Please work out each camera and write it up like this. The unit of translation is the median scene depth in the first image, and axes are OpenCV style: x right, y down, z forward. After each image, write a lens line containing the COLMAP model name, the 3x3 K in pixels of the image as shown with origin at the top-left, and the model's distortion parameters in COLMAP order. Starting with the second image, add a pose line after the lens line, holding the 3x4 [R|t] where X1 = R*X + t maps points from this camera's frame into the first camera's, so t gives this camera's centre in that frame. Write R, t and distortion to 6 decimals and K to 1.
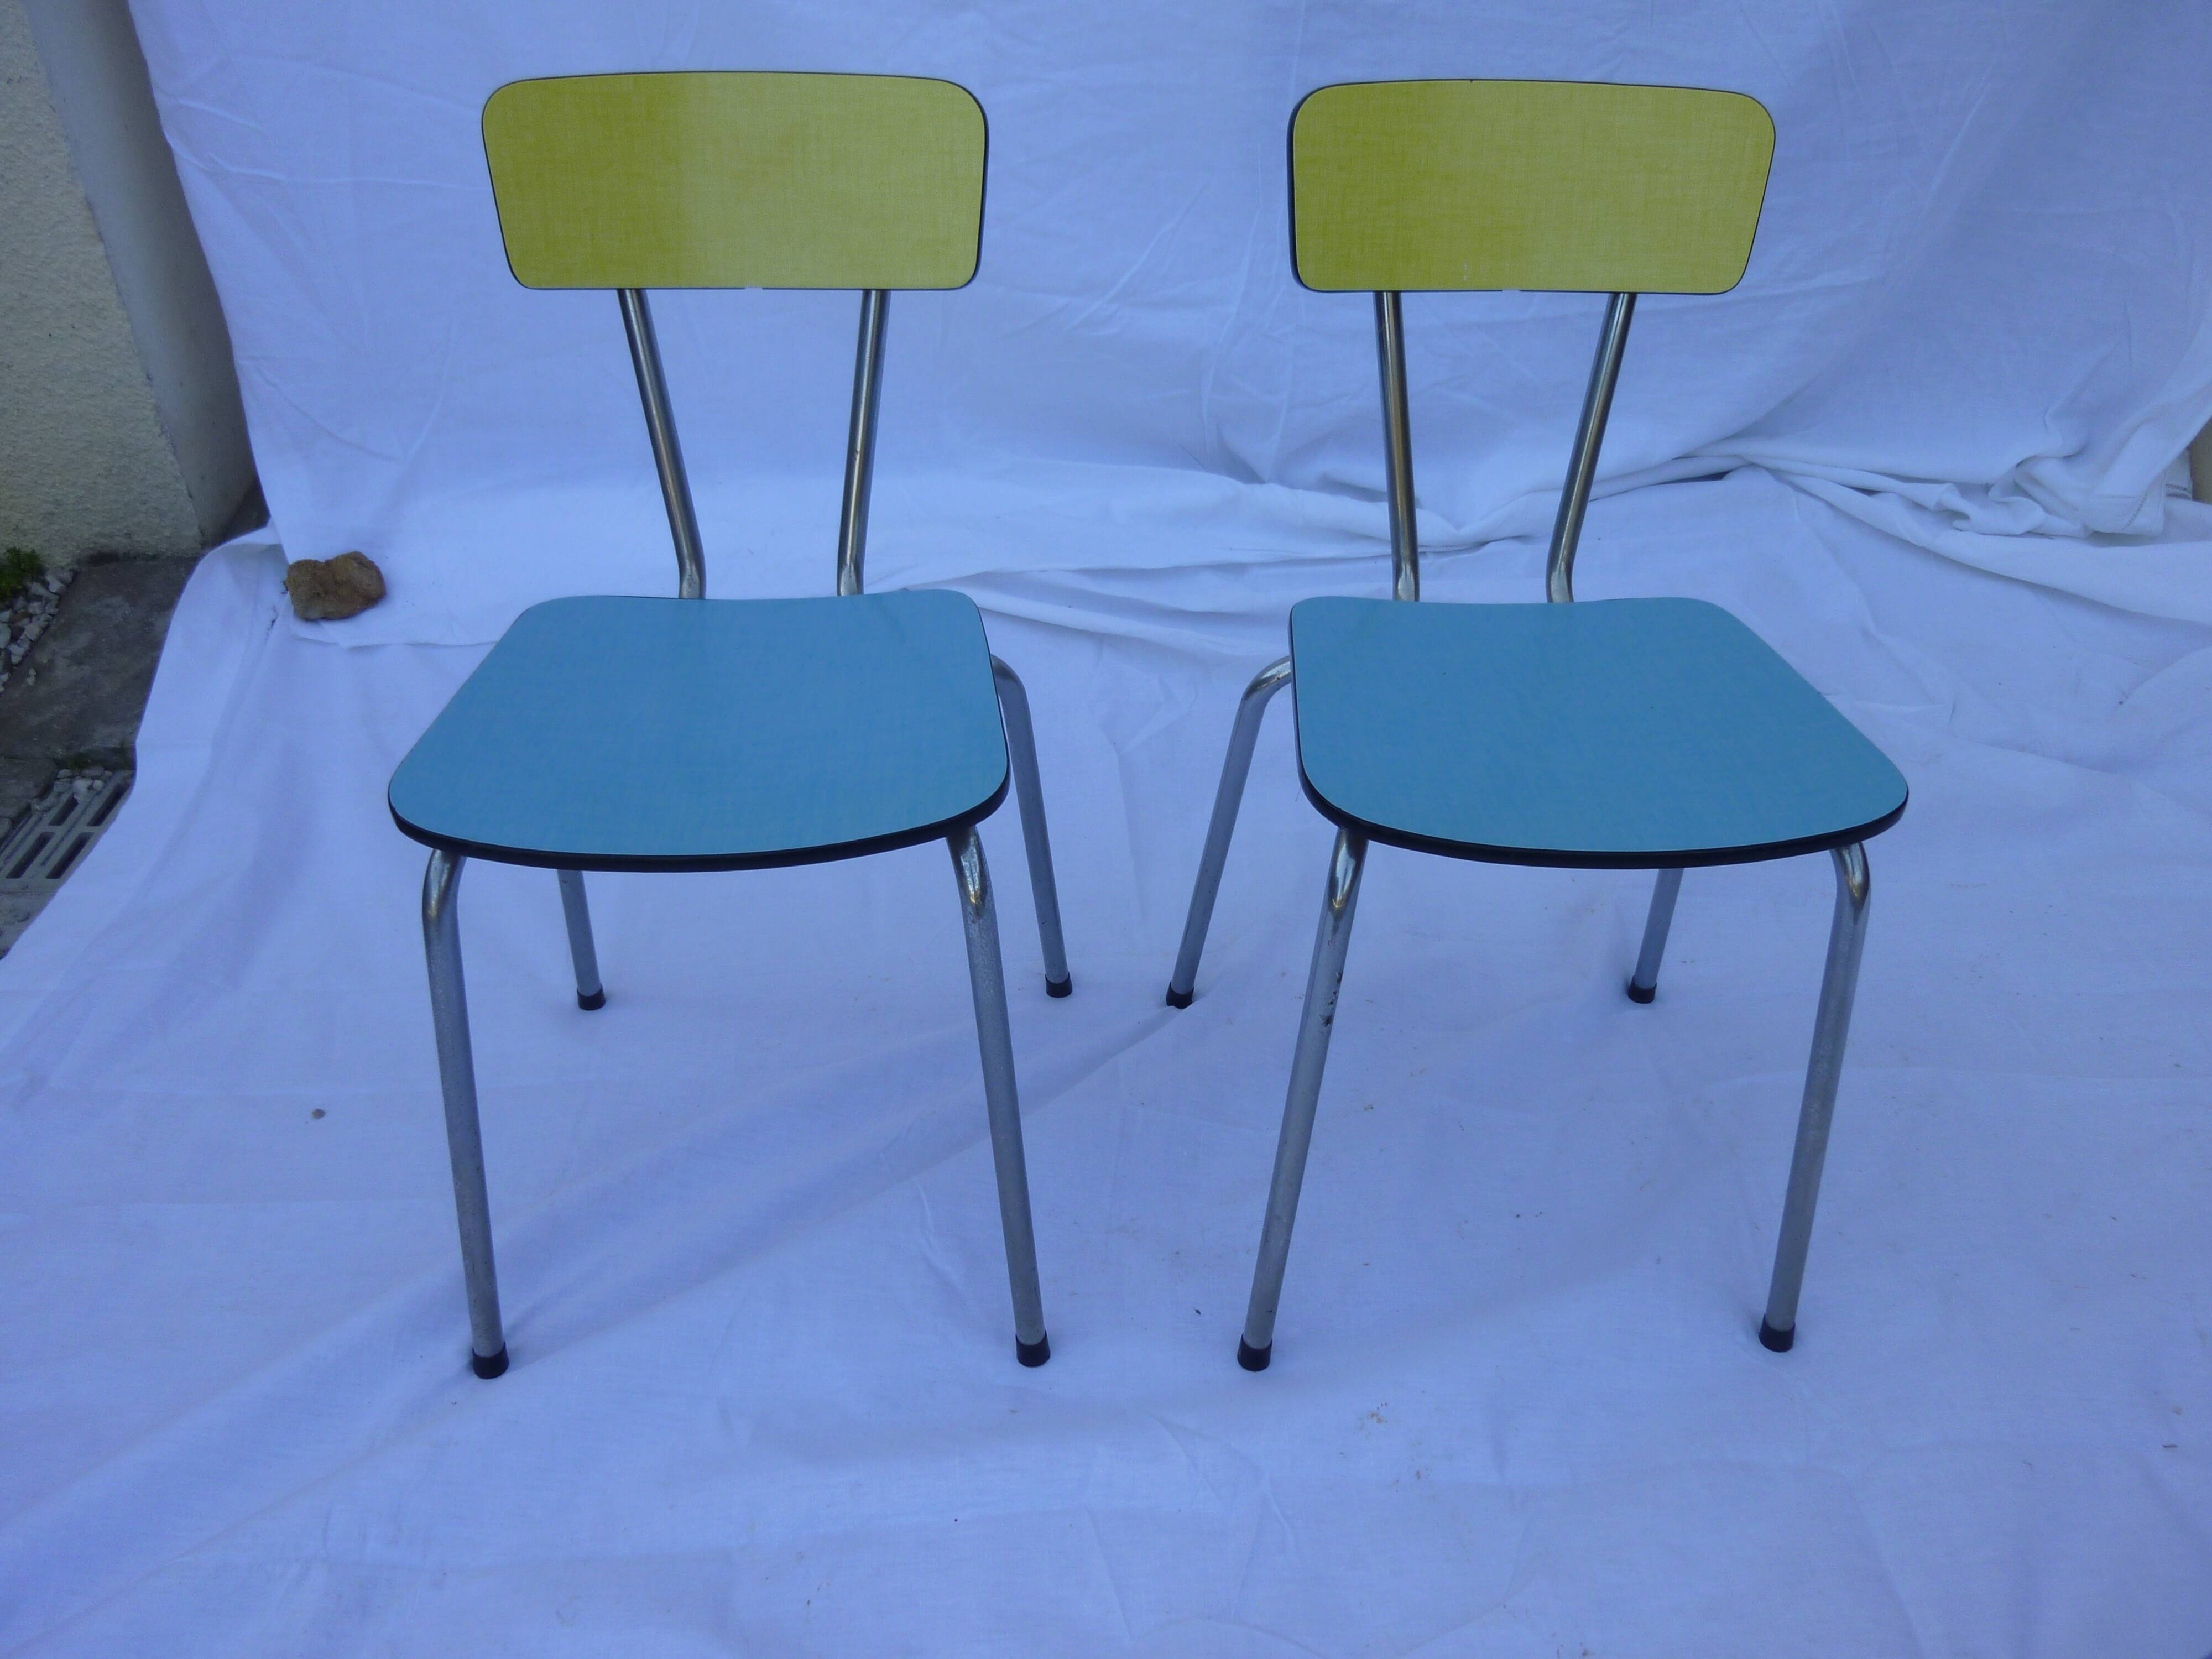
lens RADIAL K [[1655.2, 0, 1106.0], [0, 1655.2, 829.5], [0, 0, 1]] dist [-0.032002, -0.007293]
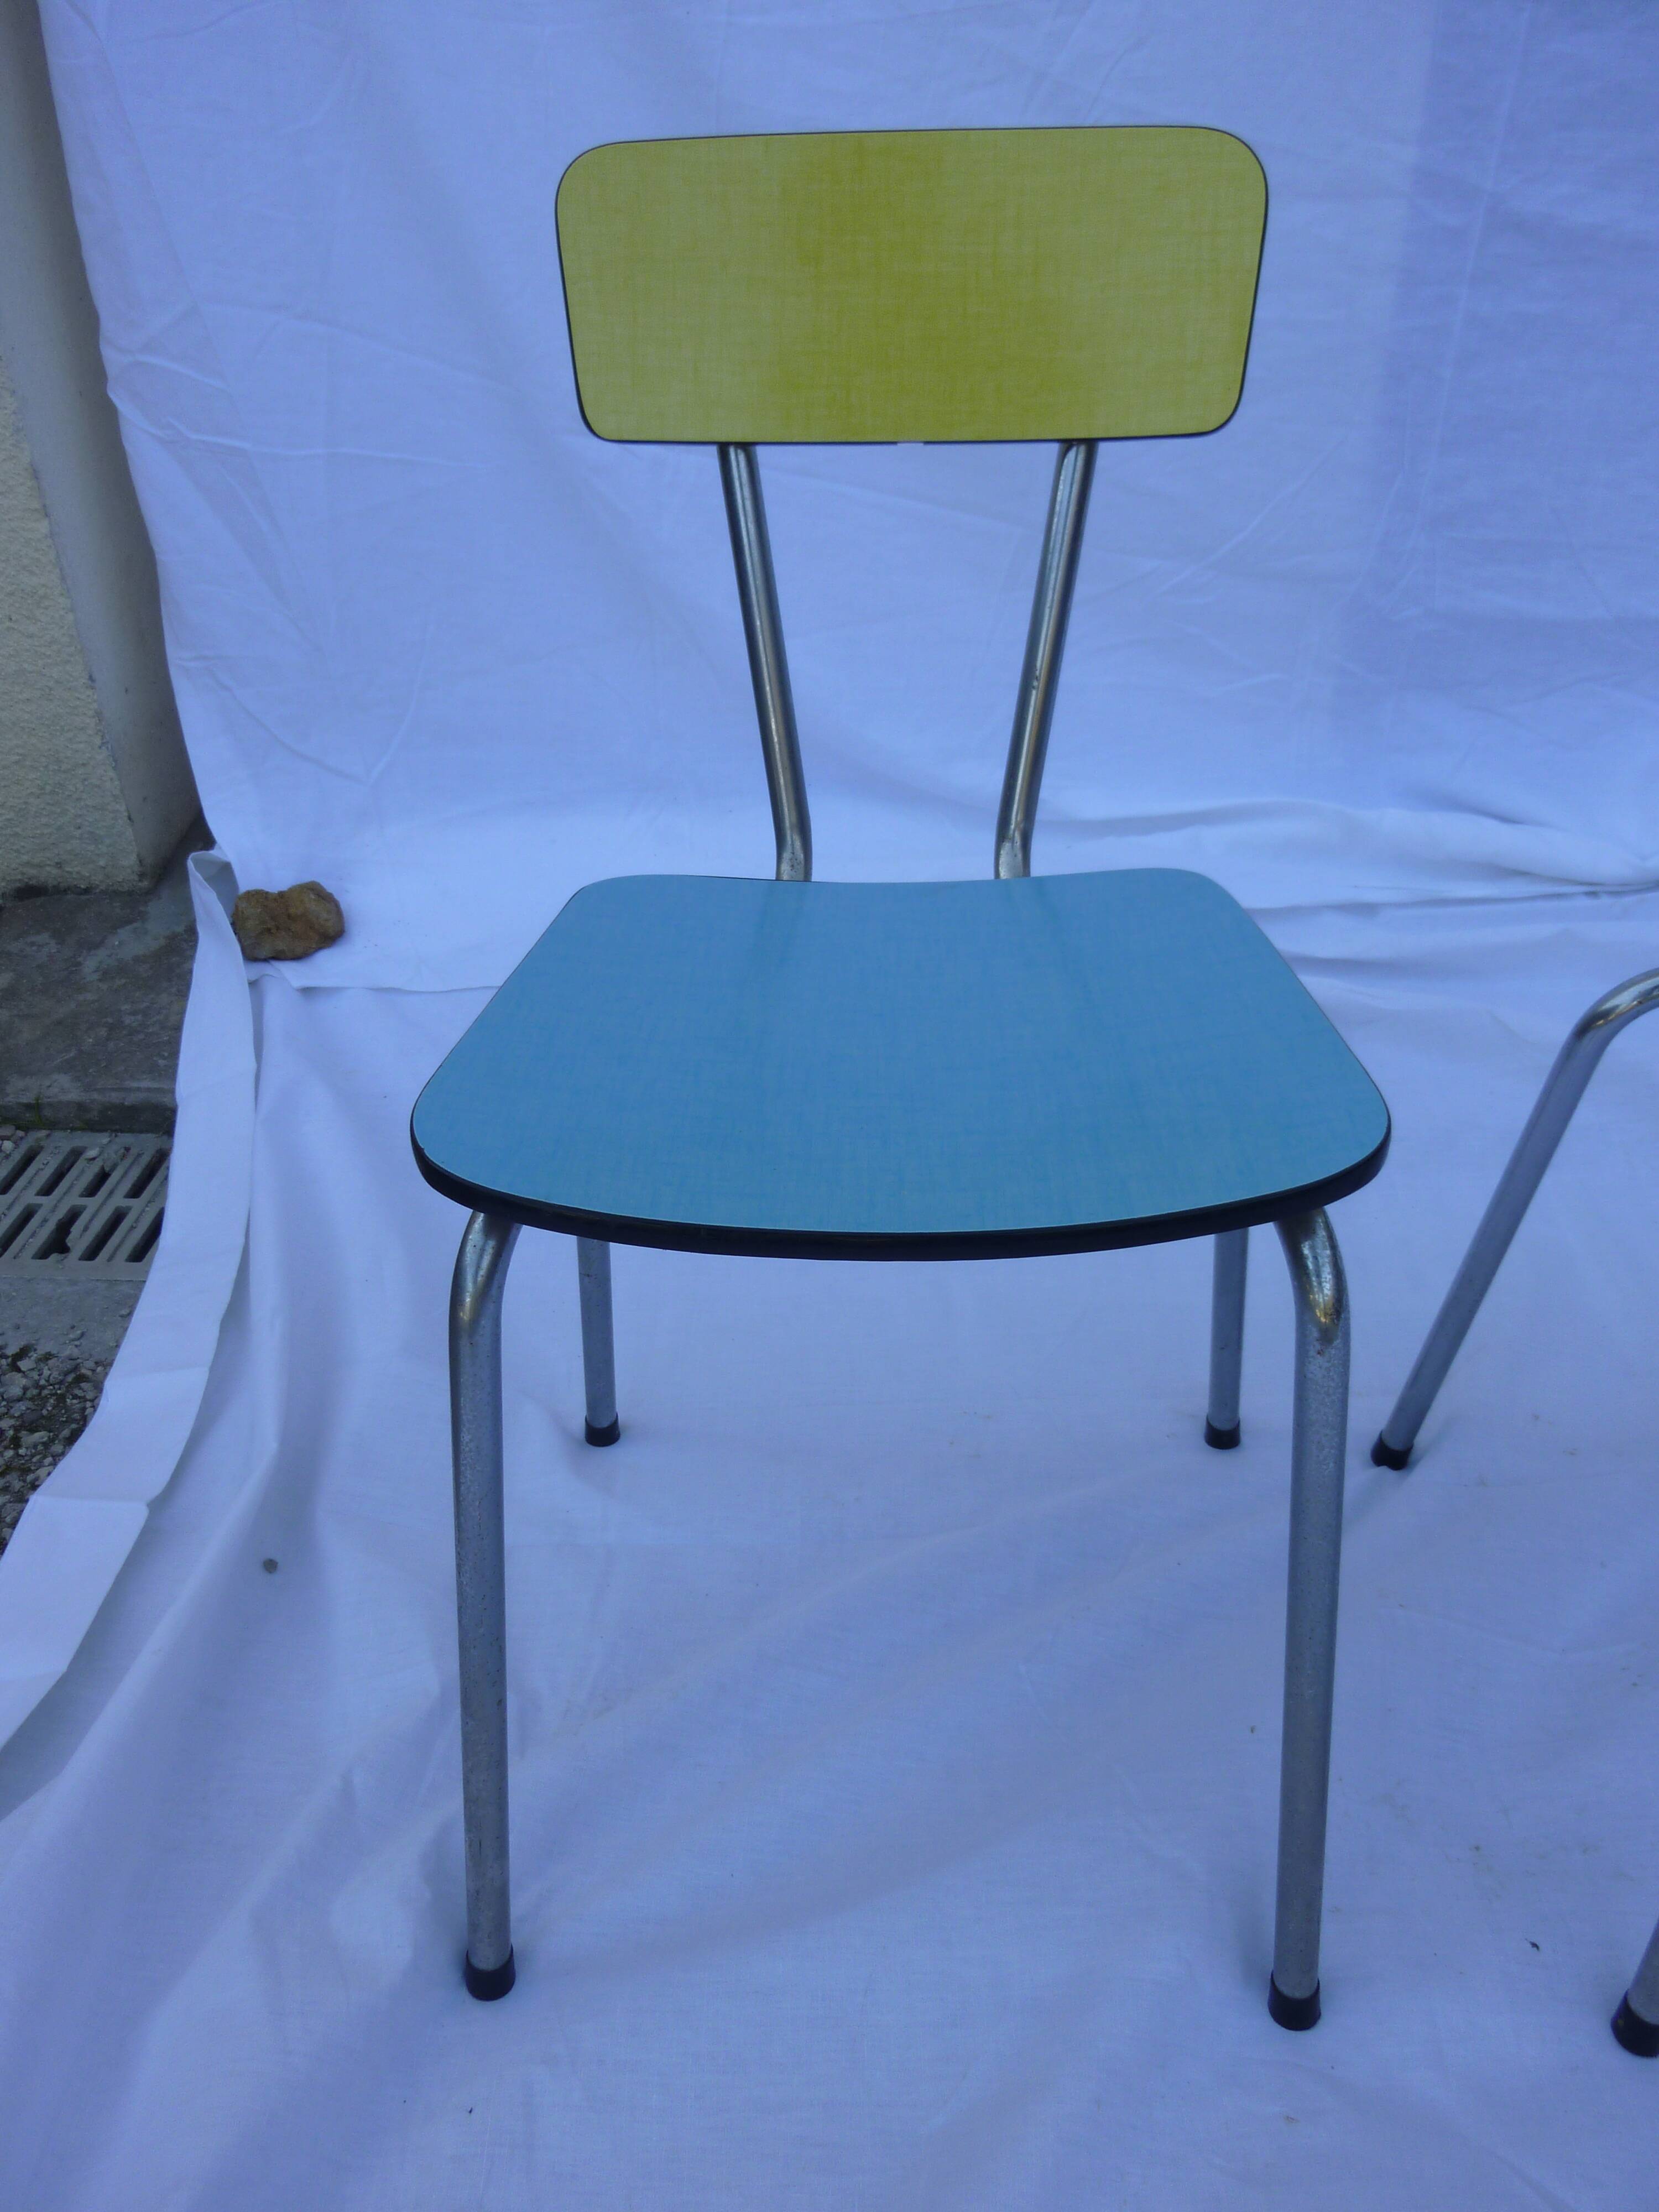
lens RADIAL K [[1655.2, 0, 826.1], [0, 1655.2, 1116.2], [0, 0, 1]] dist [-0.032002, -0.007293]
pose [[0.994726, 0.016368, -0.101249, -0.107631], [-0.023831, 0.997052, -0.072941, 0.008815], [0.099757, 0.074969, 0.992184, 0.193908]]
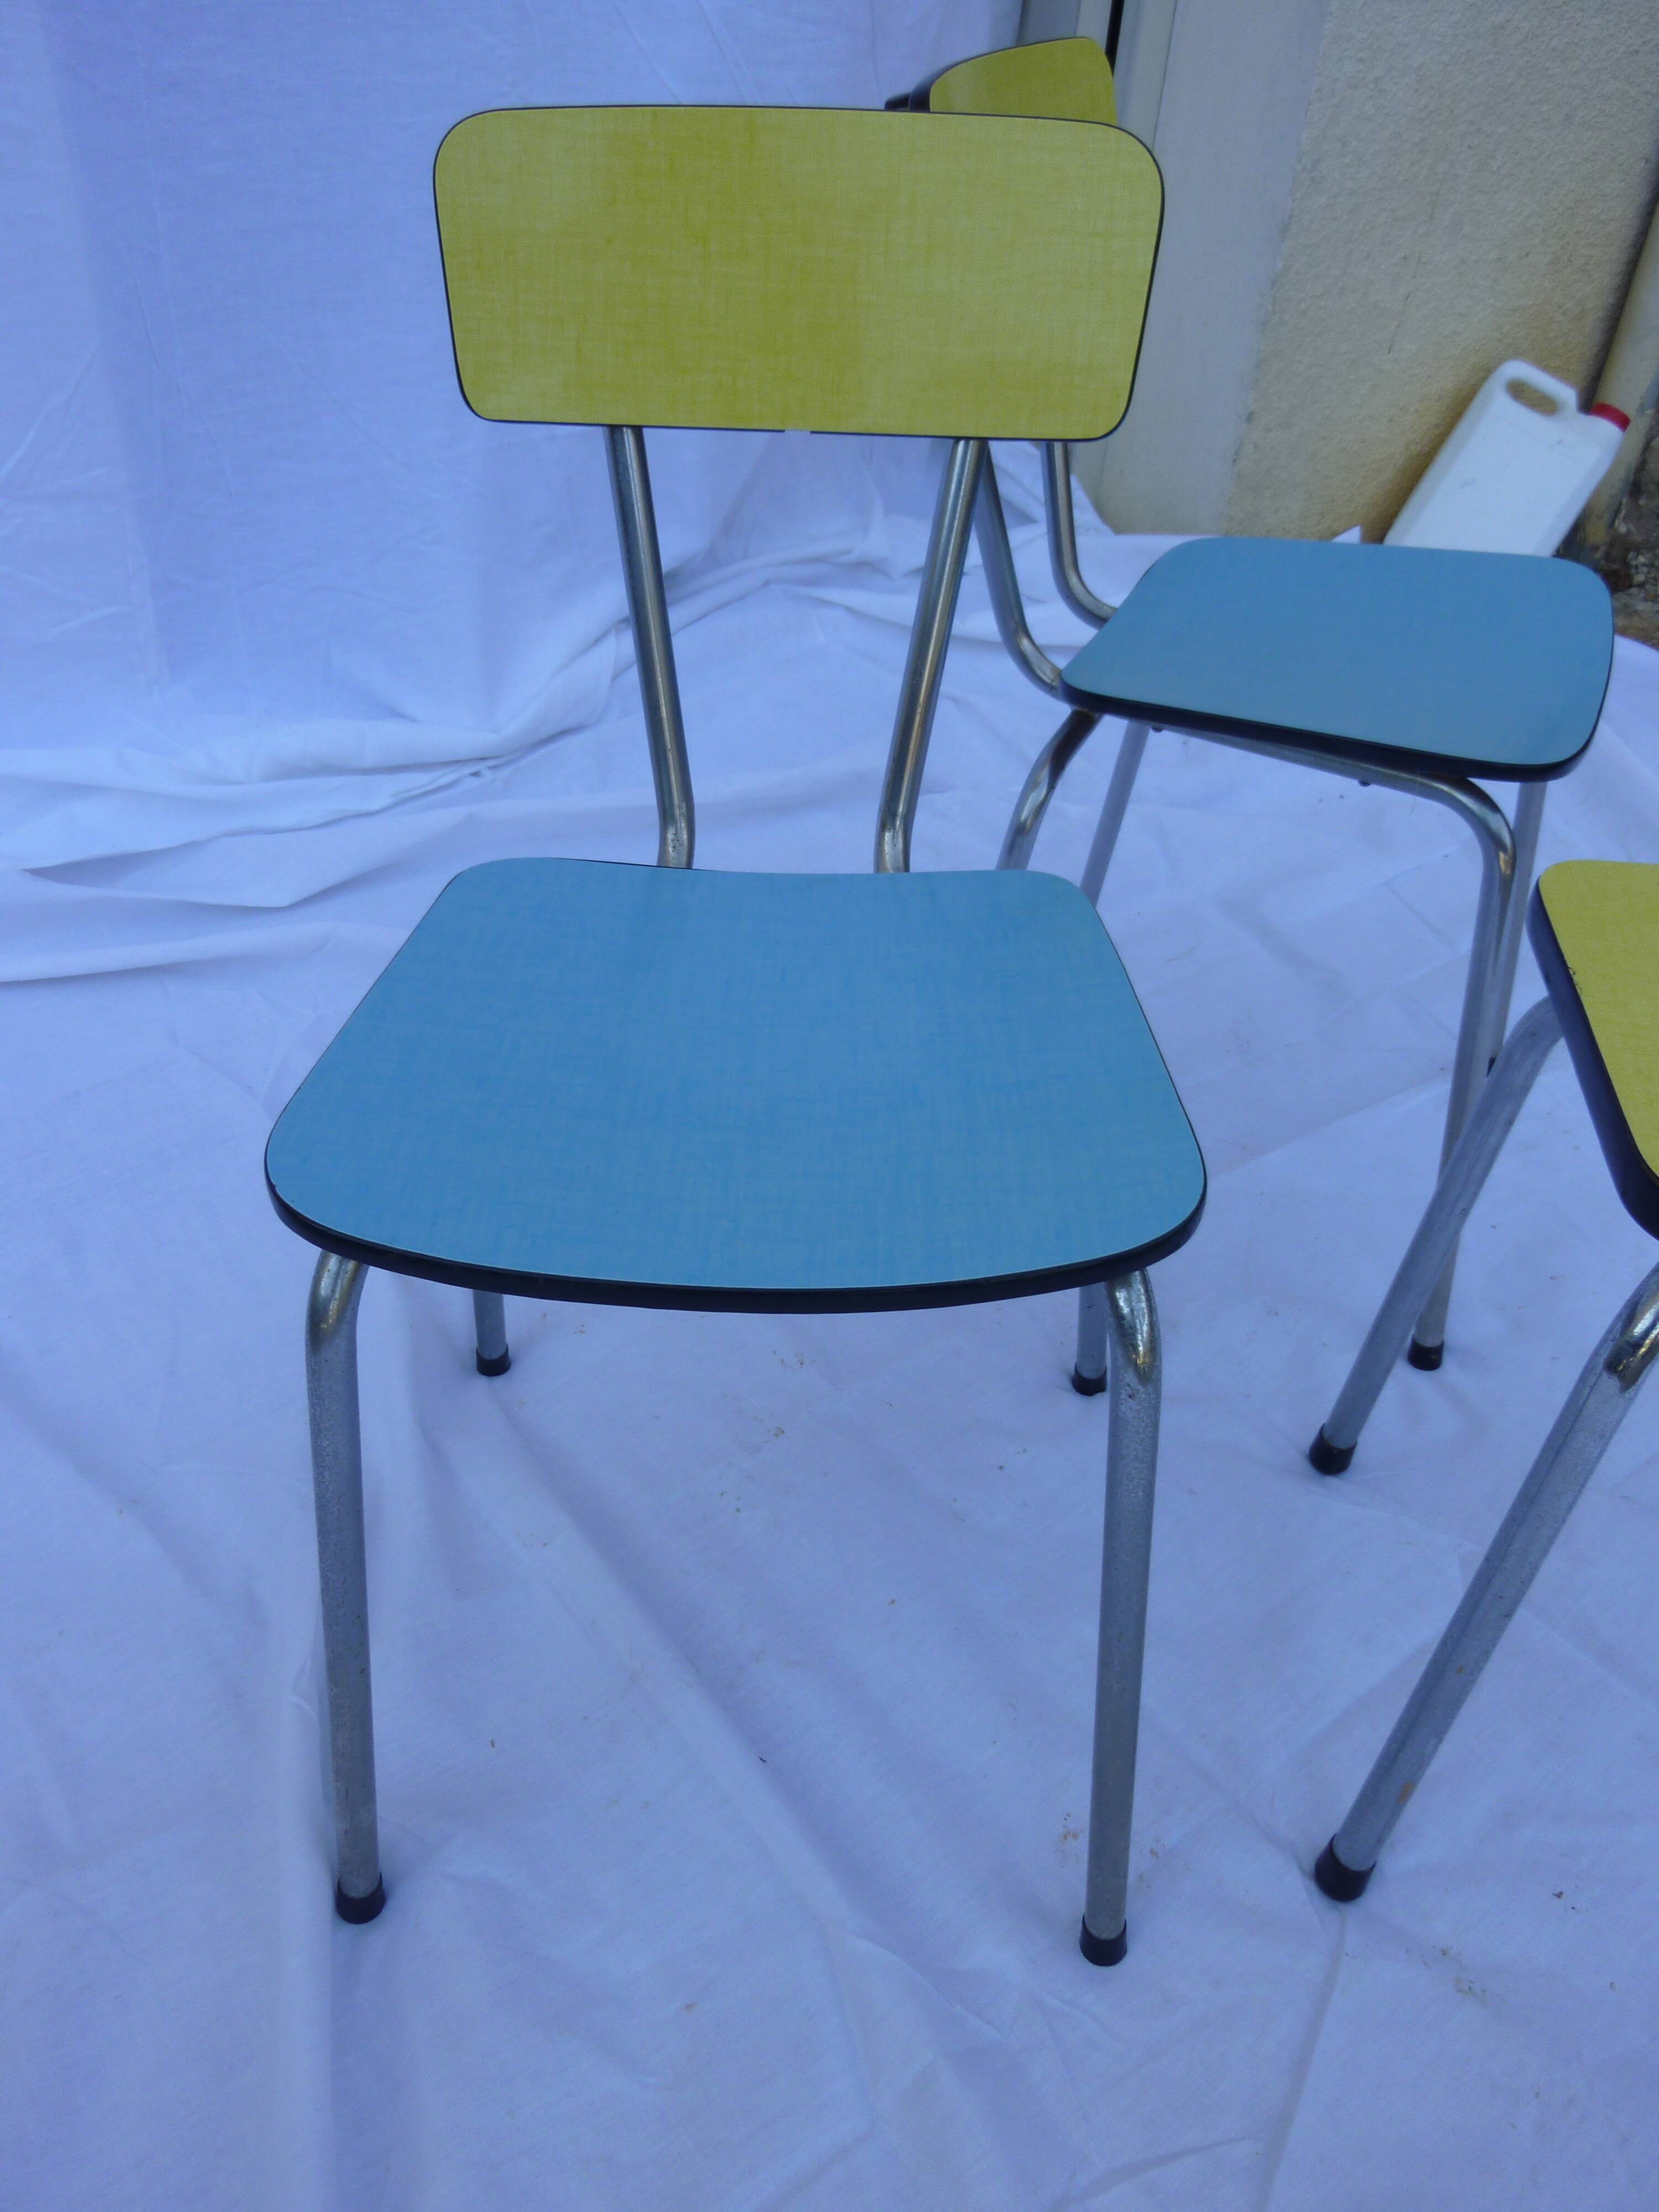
lens RADIAL K [[1655.2, 0, 826.1], [0, 1655.2, 1116.2], [0, 0, 1]] dist [-0.032002, -0.007293]
pose [[0.996308, 0.054530, -0.066306, -0.086693], [-0.052834, 0.998237, 0.027057, -0.035036], [0.067664, -0.023454, 0.997432, 0.182908]]
